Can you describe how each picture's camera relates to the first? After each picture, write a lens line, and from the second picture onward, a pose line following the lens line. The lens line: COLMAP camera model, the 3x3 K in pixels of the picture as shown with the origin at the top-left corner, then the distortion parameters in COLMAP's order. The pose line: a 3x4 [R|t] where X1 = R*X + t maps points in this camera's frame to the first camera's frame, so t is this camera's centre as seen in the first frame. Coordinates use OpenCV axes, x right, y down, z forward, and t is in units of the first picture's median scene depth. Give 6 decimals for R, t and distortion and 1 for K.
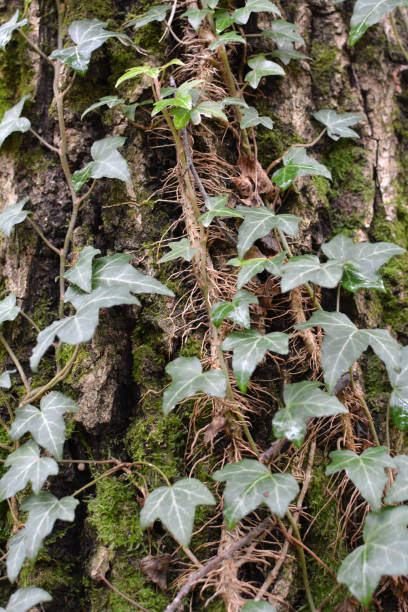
lens RADIAL K [[964.3, 0, 204.0], [0, 964.3, 306.0], [0, 0, 1]] dist [-0.194788, -0.073636]
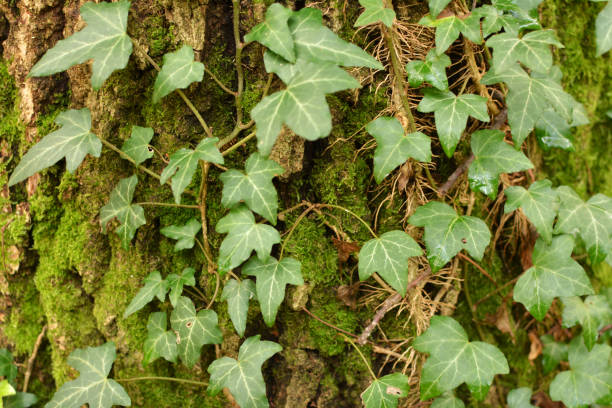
lens RADIAL K [[964.3, 0, 306.0], [0, 964.3, 204.0], [0, 0, 1]] dist [-0.194788, -0.073636]
pose [[0.965778, -0.103327, 0.237902, -0.362157], [-0.012796, 0.897124, 0.441593, -0.325293], [-0.259056, -0.429525, 0.865100, 0.069837]]
